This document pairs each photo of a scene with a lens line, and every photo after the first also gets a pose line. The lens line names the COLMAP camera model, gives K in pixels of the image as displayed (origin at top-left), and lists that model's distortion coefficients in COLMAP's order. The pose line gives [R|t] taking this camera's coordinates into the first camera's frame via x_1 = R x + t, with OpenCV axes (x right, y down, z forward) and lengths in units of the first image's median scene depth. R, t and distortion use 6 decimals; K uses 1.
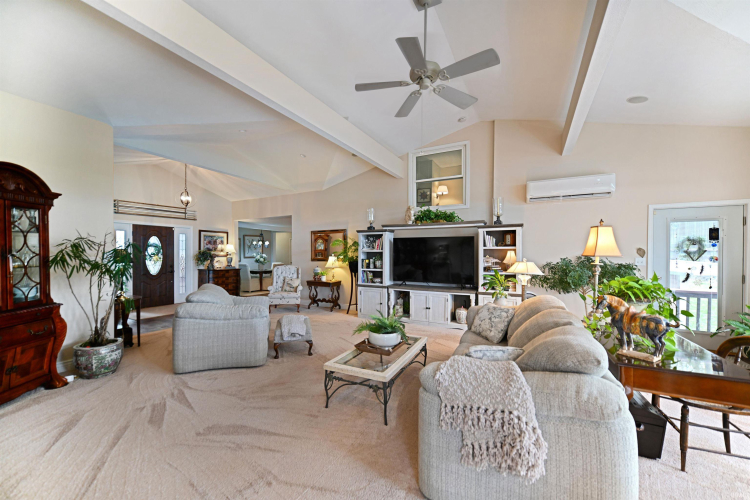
lens RADIAL K [[293.9, 0, 372.1], [0, 293.9, 254.7], [0, 0, 1]] dist [-0.002478, -0.000304]
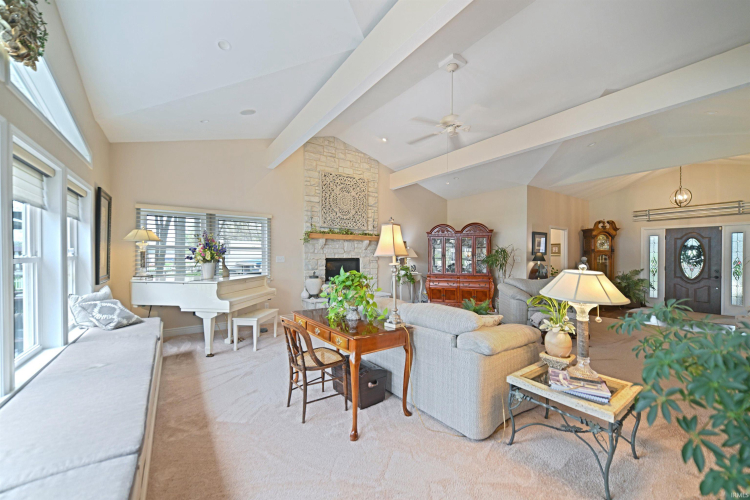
lens RADIAL K [[293.9, 0, 372.1], [0, 293.9, 254.7], [0, 0, 1]] dist [-0.002478, -0.000304]
pose [[-0.462372, -0.001349, -0.886685, 0.613047], [-0.011523, 0.999924, 0.004488, -0.000461], [0.886611, 0.012292, -0.462352, 0.514786]]
